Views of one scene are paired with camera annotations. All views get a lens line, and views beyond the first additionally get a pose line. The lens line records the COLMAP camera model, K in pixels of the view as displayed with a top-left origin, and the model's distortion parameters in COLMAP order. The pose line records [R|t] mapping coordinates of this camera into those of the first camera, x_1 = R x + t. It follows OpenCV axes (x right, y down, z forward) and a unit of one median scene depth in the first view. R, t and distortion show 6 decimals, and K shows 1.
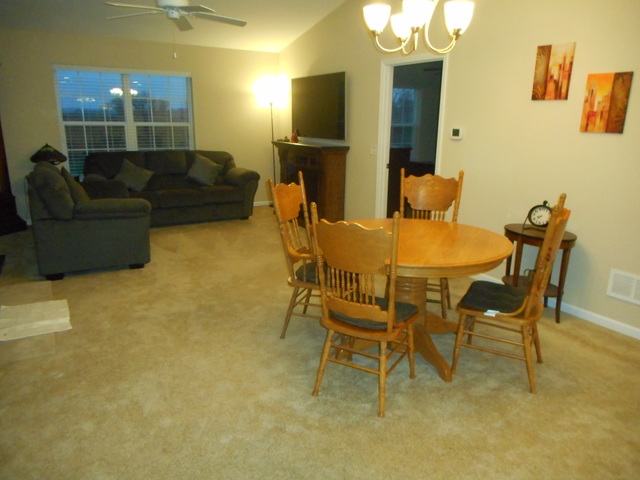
lens RADIAL K [[483.2, 0, 320.0], [0, 483.2, 240.0], [0, 0, 1]] dist [0.027783, 0.001107]
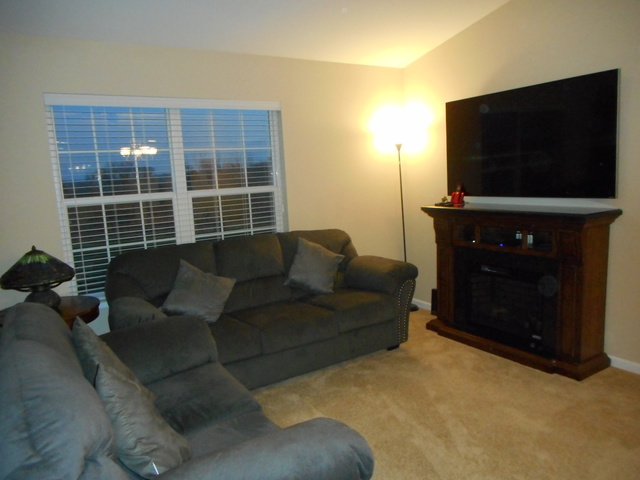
lens RADIAL K [[483.2, 0, 320.0], [0, 483.2, 240.0], [0, 0, 1]] dist [0.027783, 0.001107]
pose [[0.996784, -0.069971, 0.039050, -0.257501], [0.073904, 0.991121, -0.110530, -0.113545], [-0.030969, 0.113061, 0.993105, 0.444622]]
